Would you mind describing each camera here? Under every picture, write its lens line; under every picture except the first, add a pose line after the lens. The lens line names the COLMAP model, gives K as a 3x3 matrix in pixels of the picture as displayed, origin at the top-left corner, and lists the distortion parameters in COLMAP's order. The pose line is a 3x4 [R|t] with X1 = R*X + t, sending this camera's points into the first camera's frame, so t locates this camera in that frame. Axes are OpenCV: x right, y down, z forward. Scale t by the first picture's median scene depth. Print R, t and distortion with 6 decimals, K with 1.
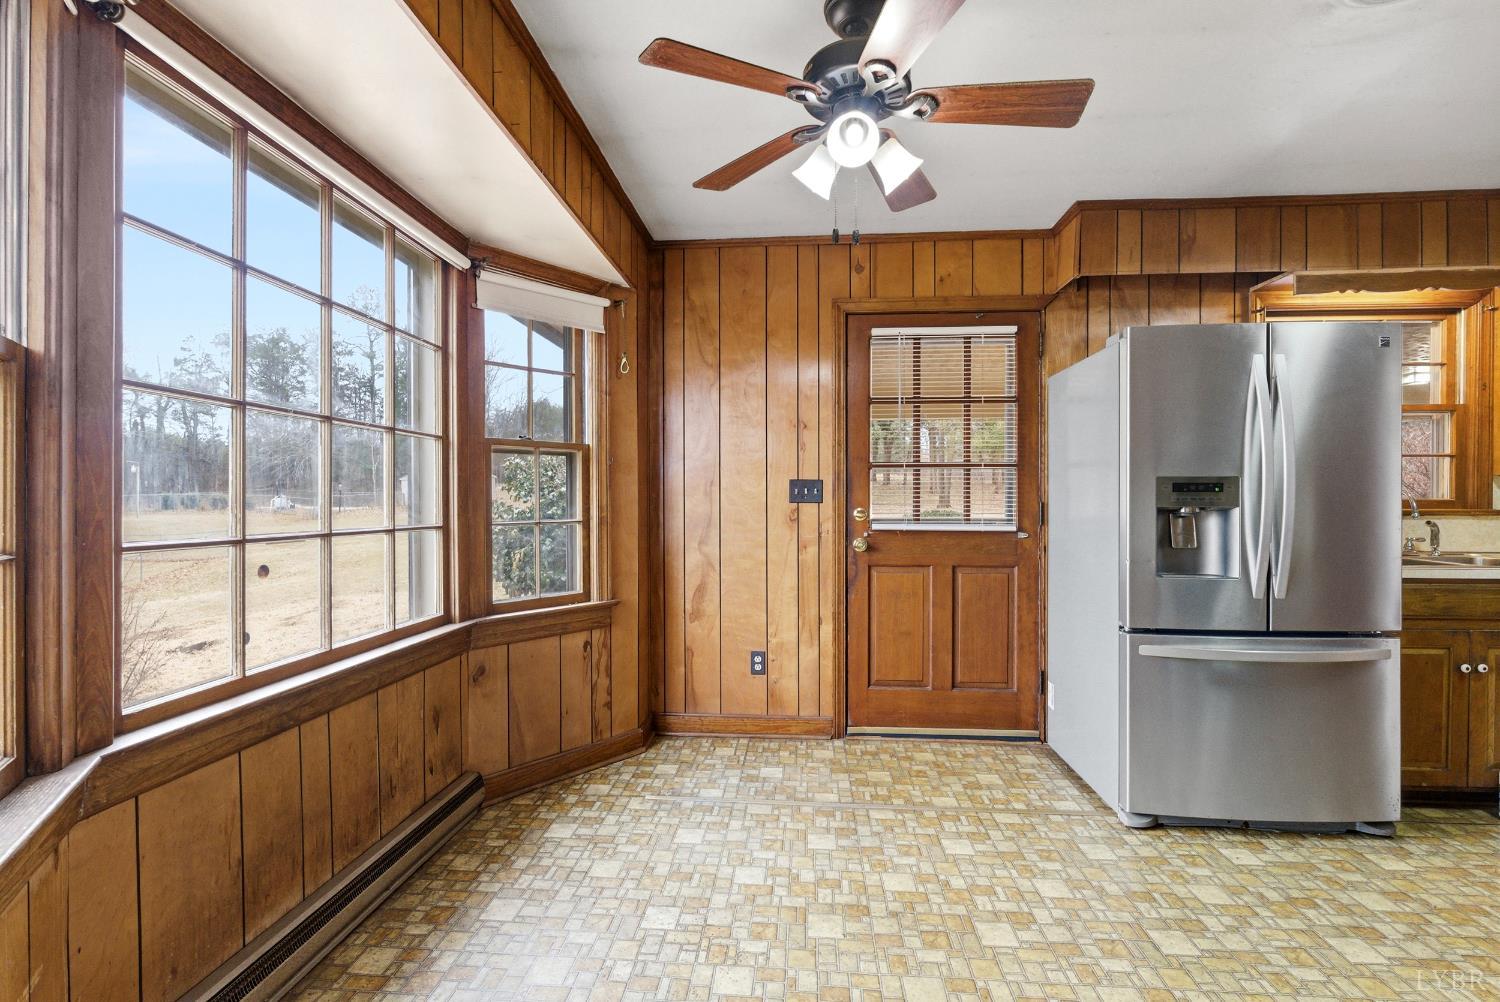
lens RADIAL K [[685.6, 0, 748.2], [0, 685.6, 502.7], [0, 0, 1]] dist [-0.005818, 0.001229]
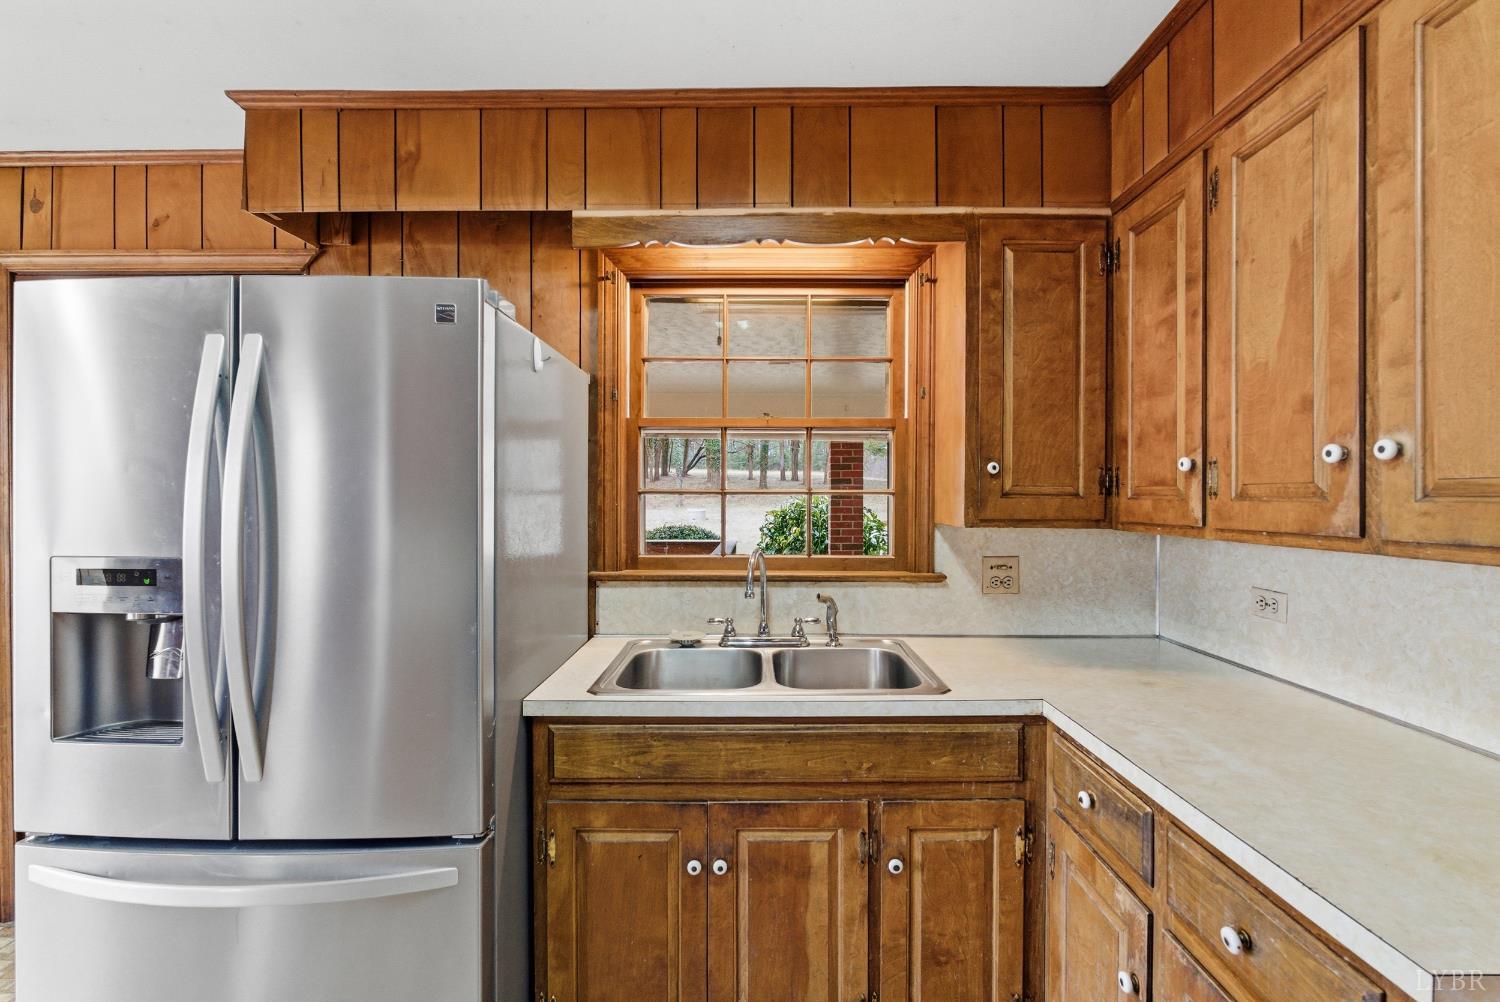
lens RADIAL K [[685.6, 0, 754.1], [0, 685.6, 498.7], [0, 0, 1]] dist [-0.005818, 0.001229]
pose [[0.998032, -0.000243, 0.062708, 0.930087], [-0.000057, 0.999989, 0.004795, -0.072511], [-0.062708, -0.004789, 0.998020, 0.348229]]
